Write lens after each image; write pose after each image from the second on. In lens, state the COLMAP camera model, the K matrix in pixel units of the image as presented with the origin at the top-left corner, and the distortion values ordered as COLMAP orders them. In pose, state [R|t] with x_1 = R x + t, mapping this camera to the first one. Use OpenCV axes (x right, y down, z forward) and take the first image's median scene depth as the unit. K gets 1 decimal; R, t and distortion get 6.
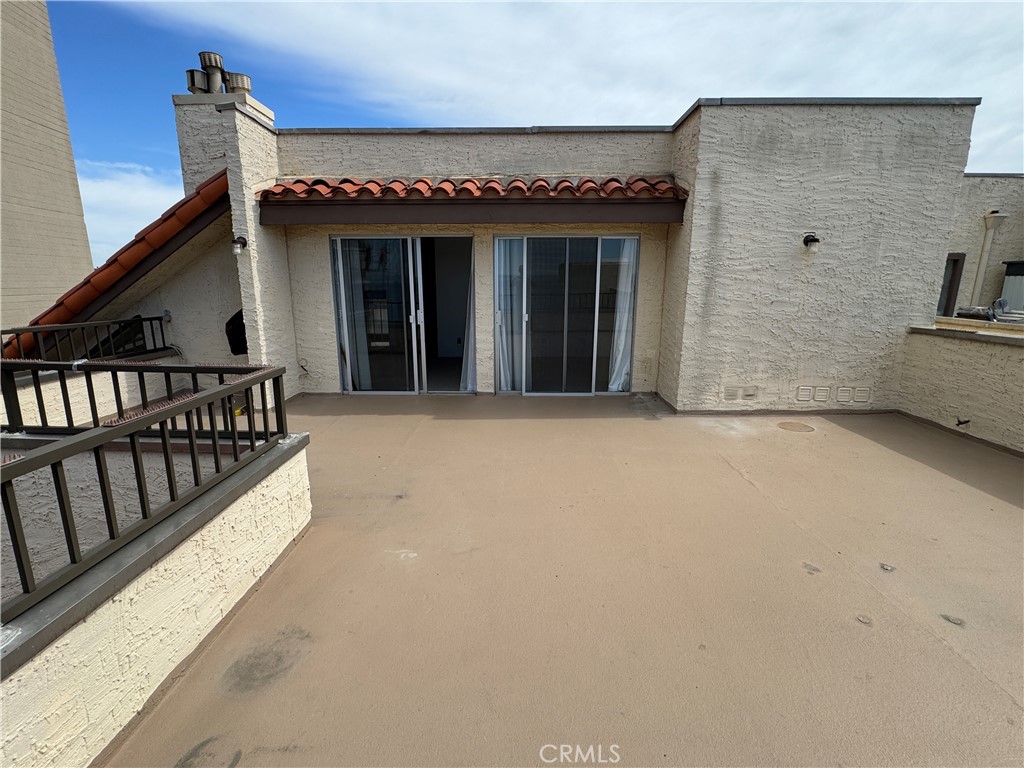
lens RADIAL K [[477.4, 0, 514.6], [0, 477.4, 383.2], [0, 0, 1]] dist [0.000545, 0.000158]
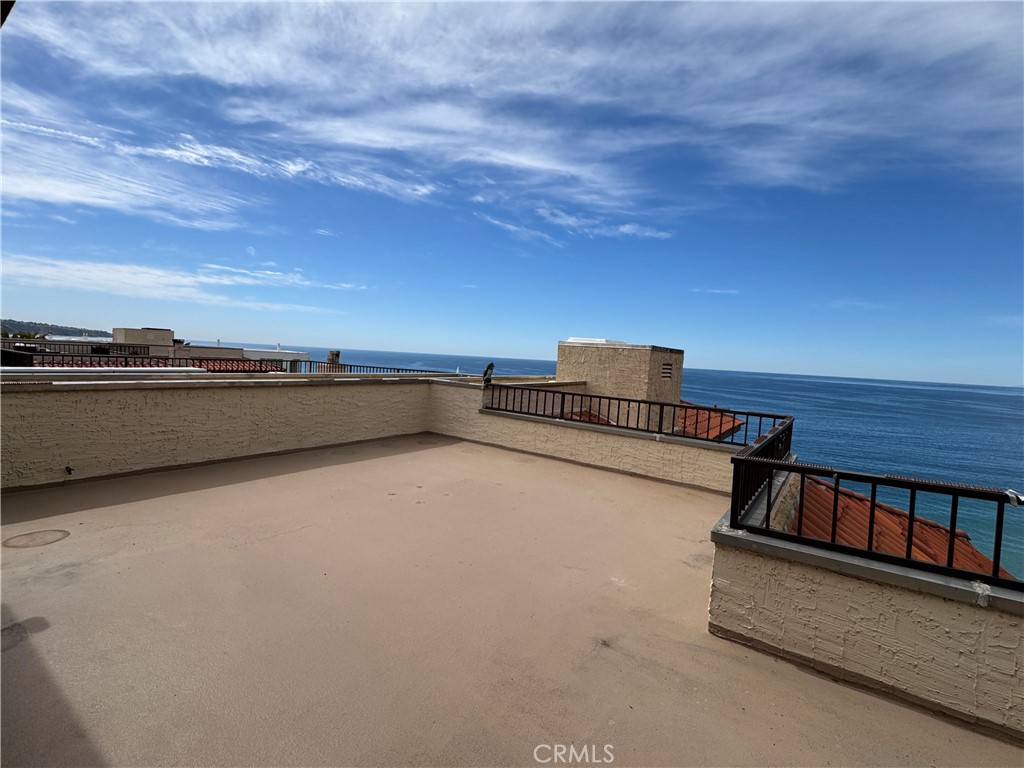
lens RADIAL K [[477.4, 0, 515.4], [0, 477.4, 382.0], [0, 0, 1]] dist [0.000545, 0.000158]
pose [[-0.849810, -0.069344, 0.522509, -0.397469], [0.056580, 0.973579, 0.221228, -0.276602], [-0.524044, 0.217565, -0.823434, 1.315499]]
